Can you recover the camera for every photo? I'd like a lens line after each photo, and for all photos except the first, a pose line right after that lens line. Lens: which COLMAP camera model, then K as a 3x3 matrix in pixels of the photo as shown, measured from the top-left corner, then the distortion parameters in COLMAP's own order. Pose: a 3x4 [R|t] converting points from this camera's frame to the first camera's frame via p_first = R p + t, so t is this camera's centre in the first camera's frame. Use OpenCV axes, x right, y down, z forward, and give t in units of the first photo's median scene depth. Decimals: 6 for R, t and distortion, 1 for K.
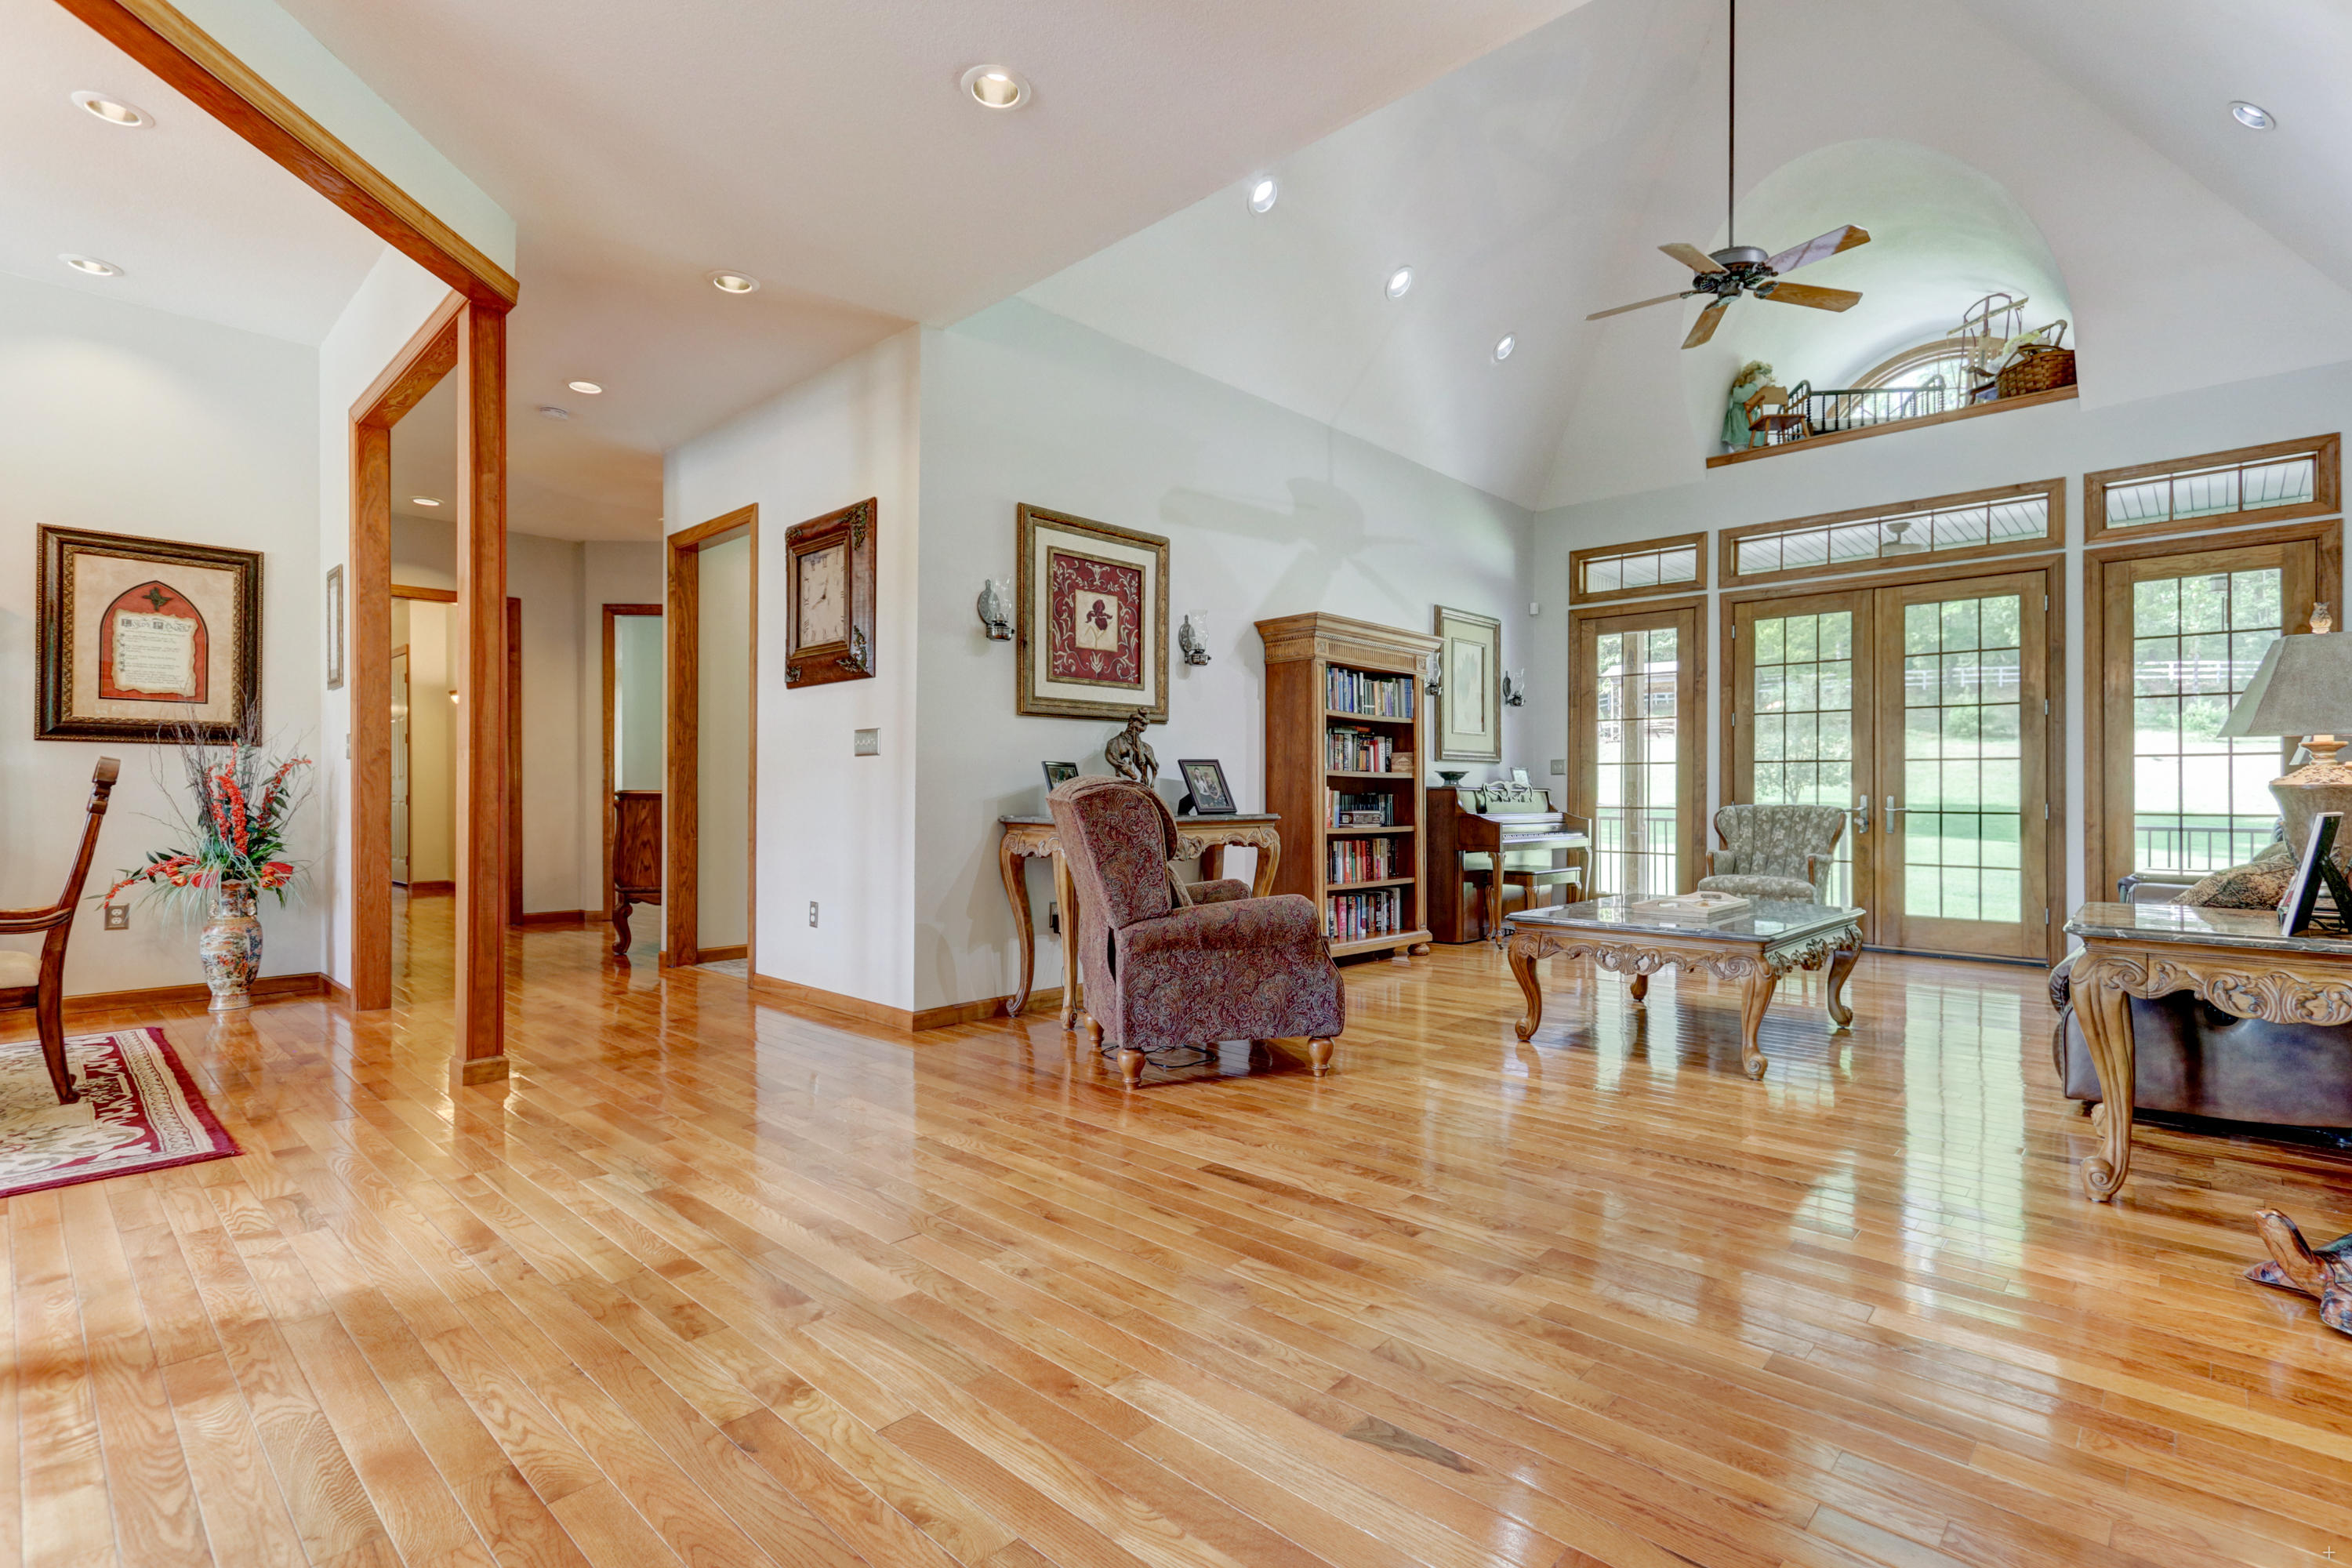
lens RADIAL K [[1101.7, 0, 1191.7], [0, 1101.7, 787.0], [0, 0, 1]] dist [0.009994, 0.000479]
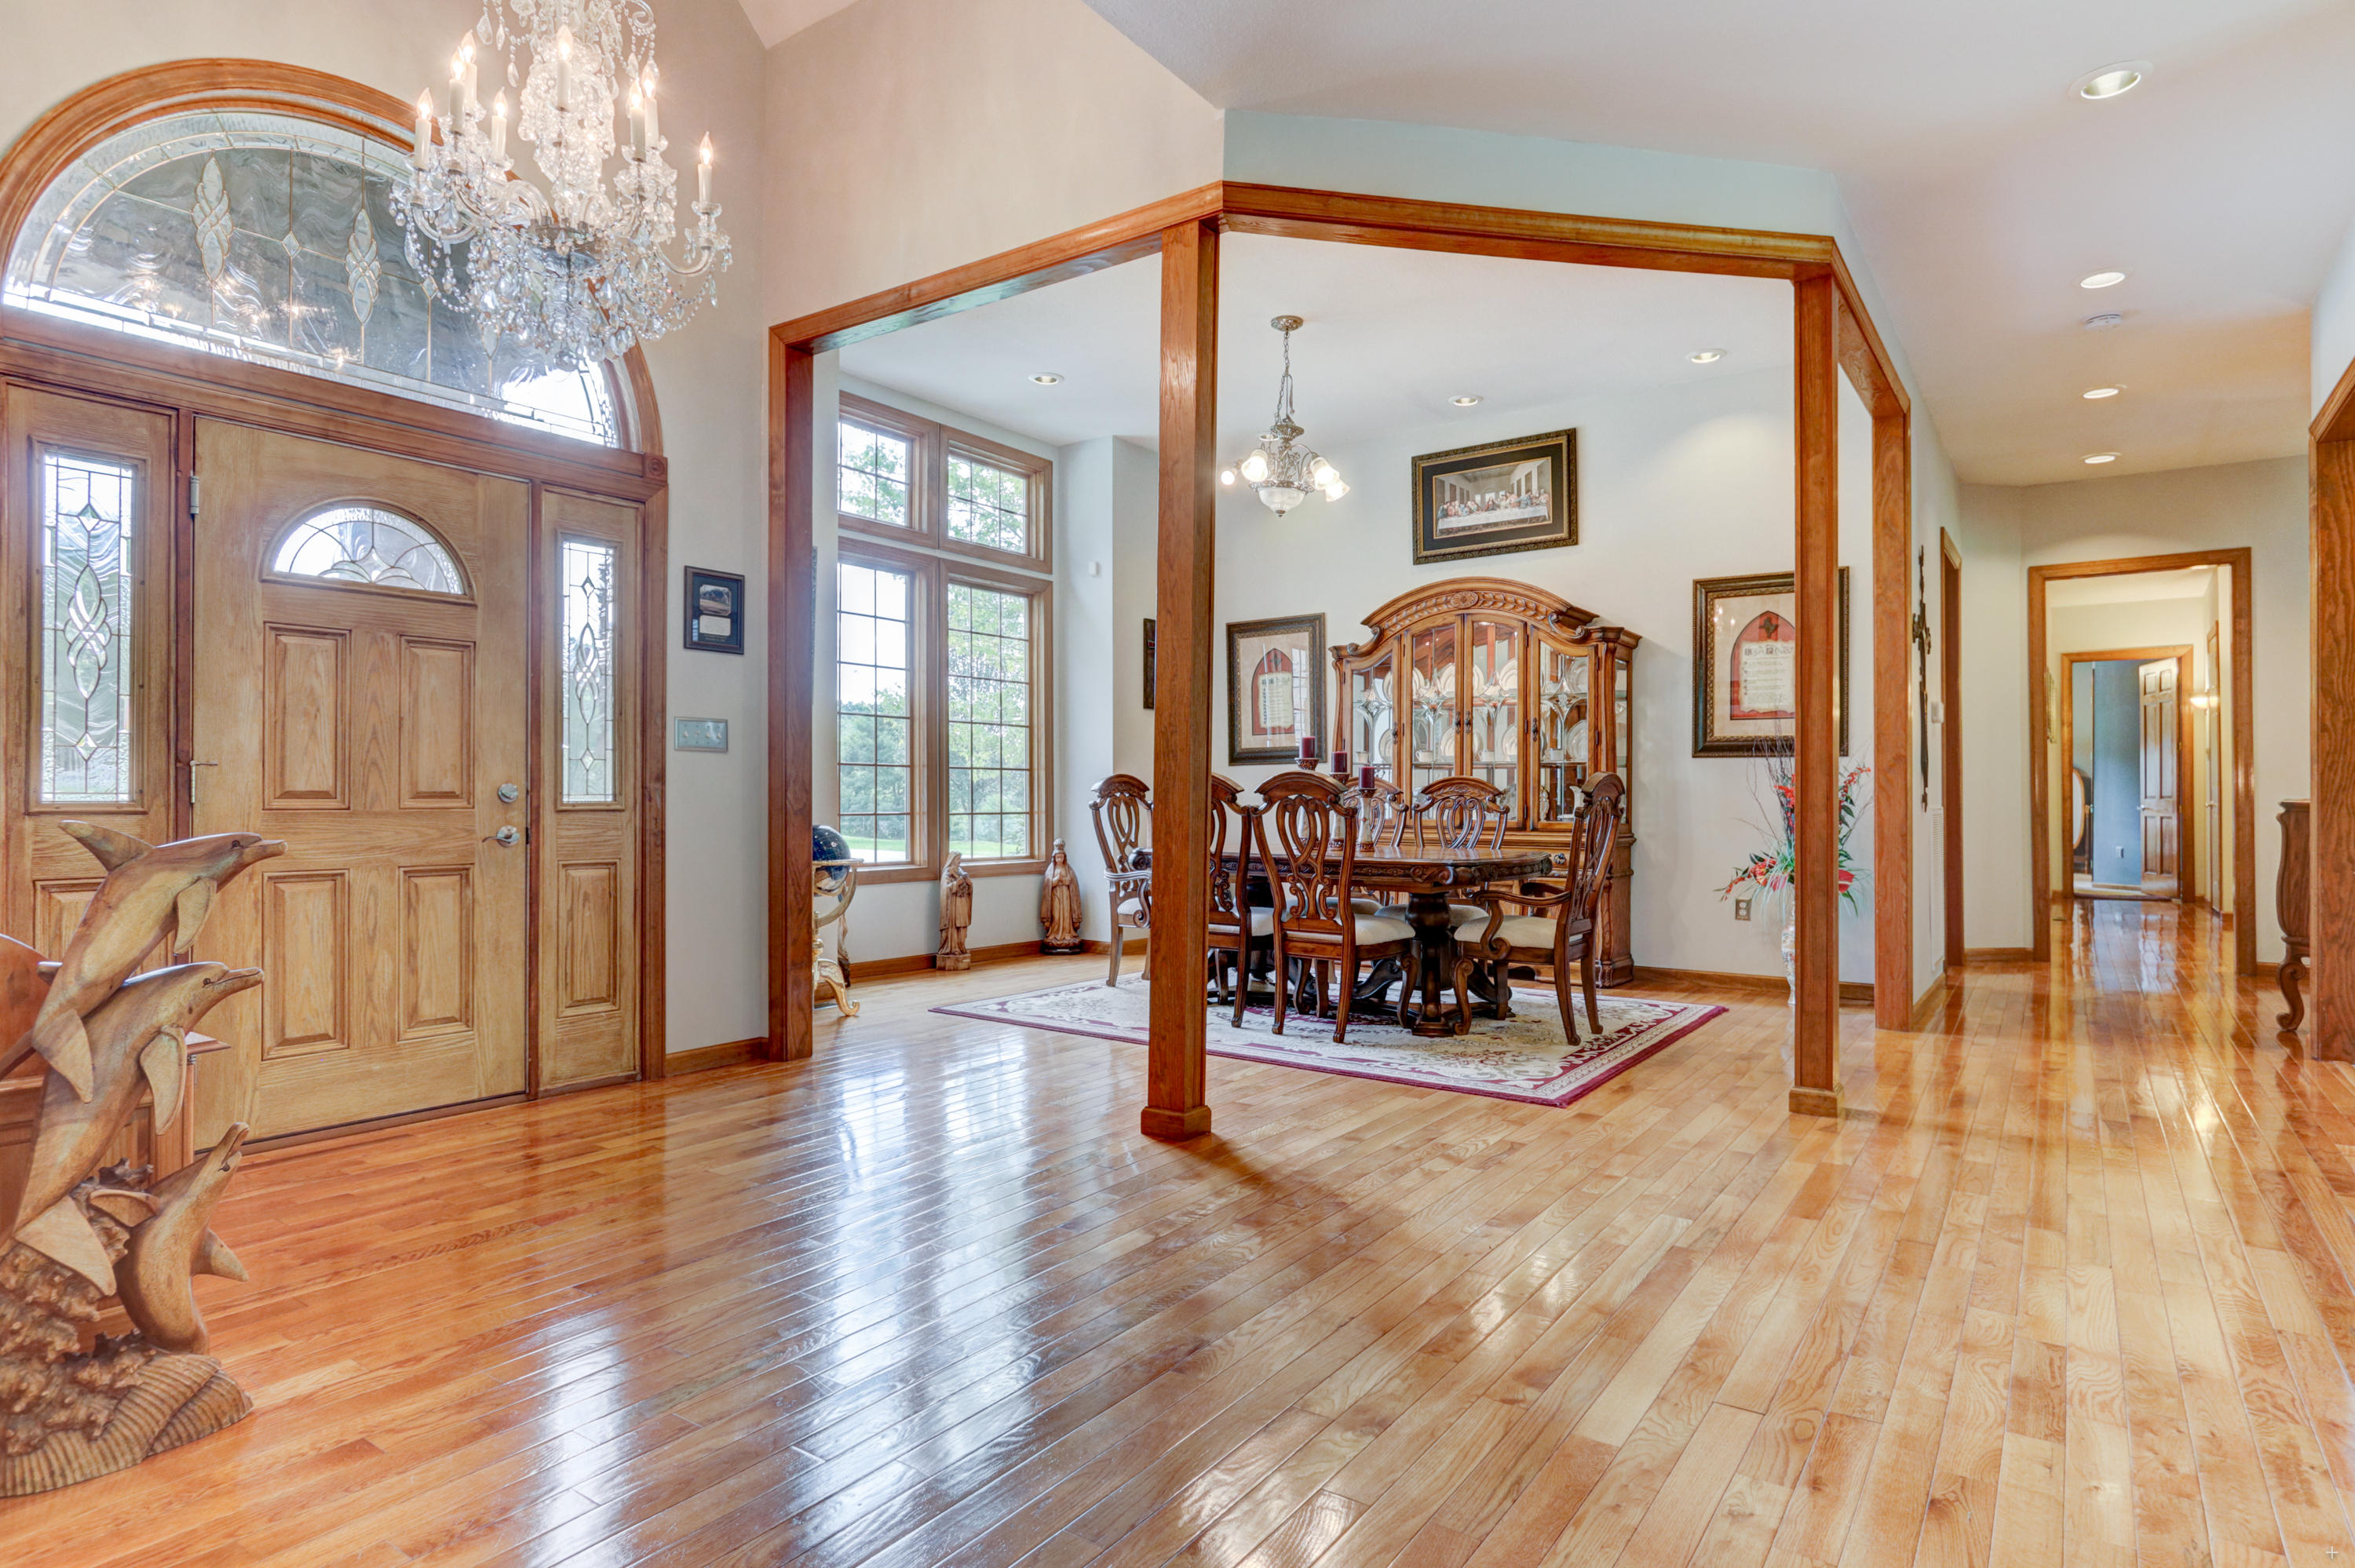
lens RADIAL K [[1274.0, 0, 1184.8], [0, 1274.0, 786.6], [0, 0, 1]] dist [-0.003290, 0.000046]
pose [[0.128172, -0.010680, -0.991694, 0.272243], [0.005337, 0.999935, -0.010079, 0.000542], [0.991738, -0.004000, 0.128221, 0.266464]]
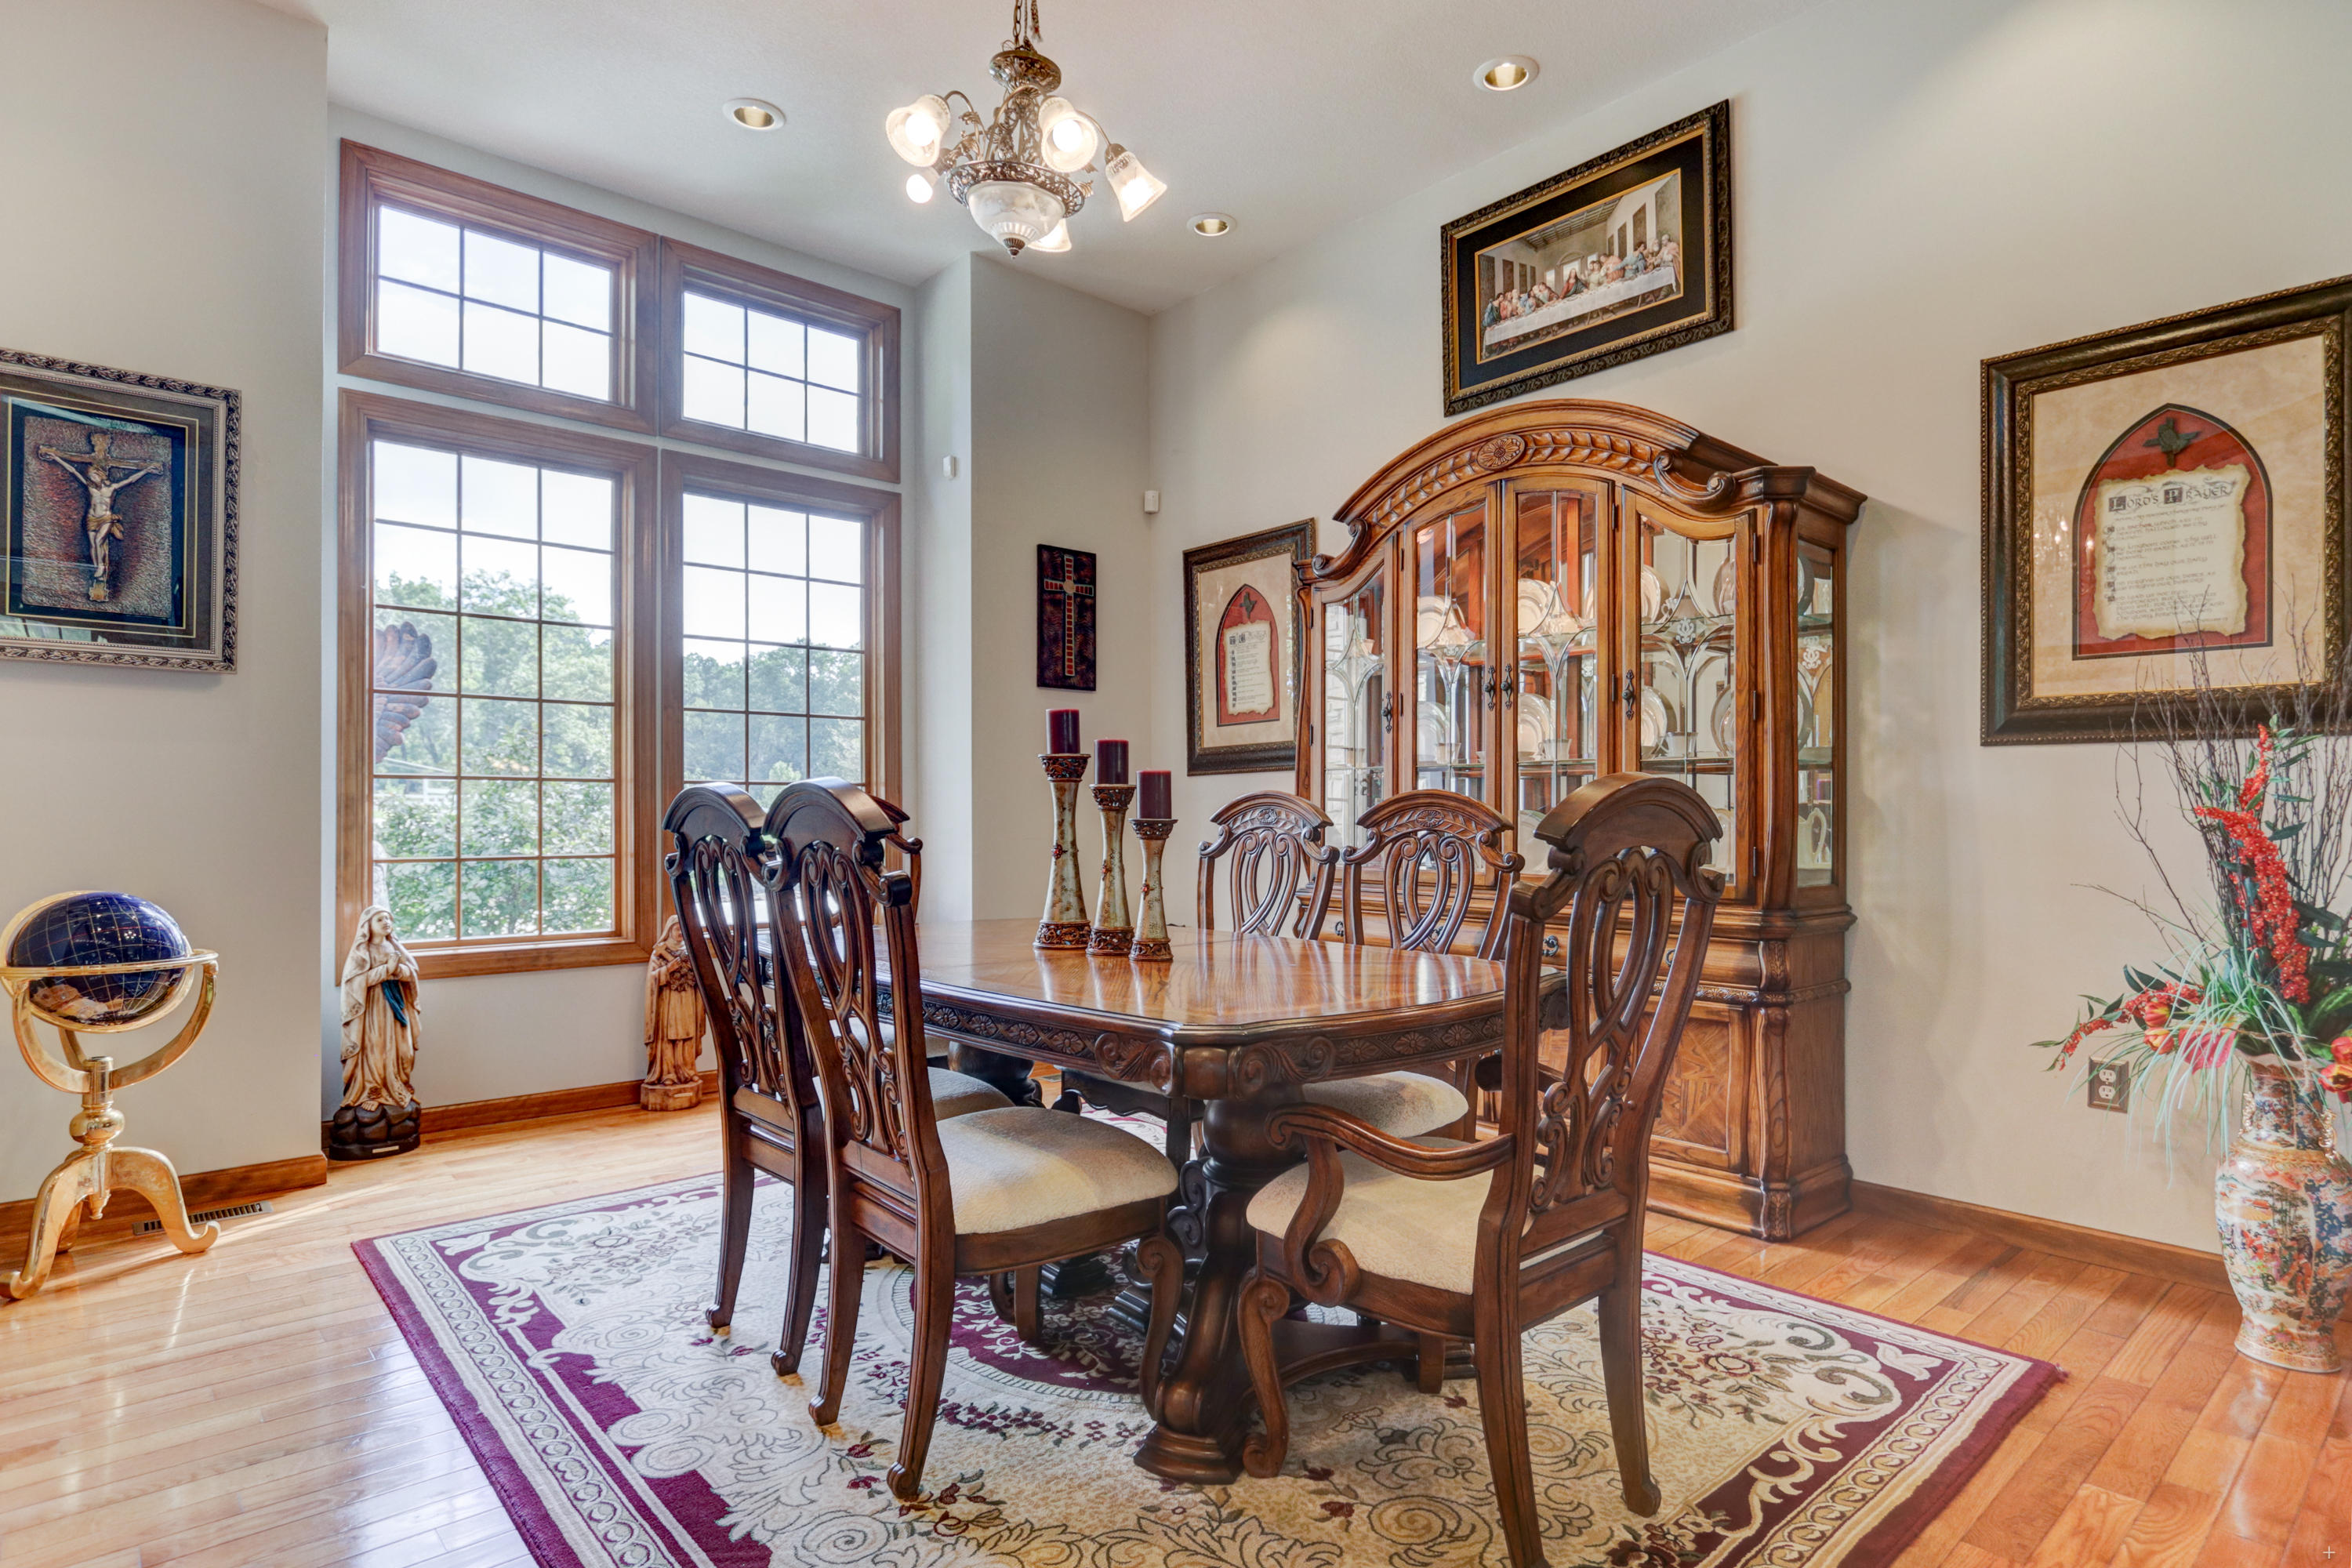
lens RADIAL K [[1258.0, 0, 1198.4], [0, 1258.0, 800.9], [0, 0, 1]] dist [0.002337, 0.000146]
pose [[-0.086739, -0.011956, -0.996159, -0.364089], [0.008833, 0.999879, -0.012770, -0.009363], [0.996192, -0.009907, -0.086623, 0.652933]]
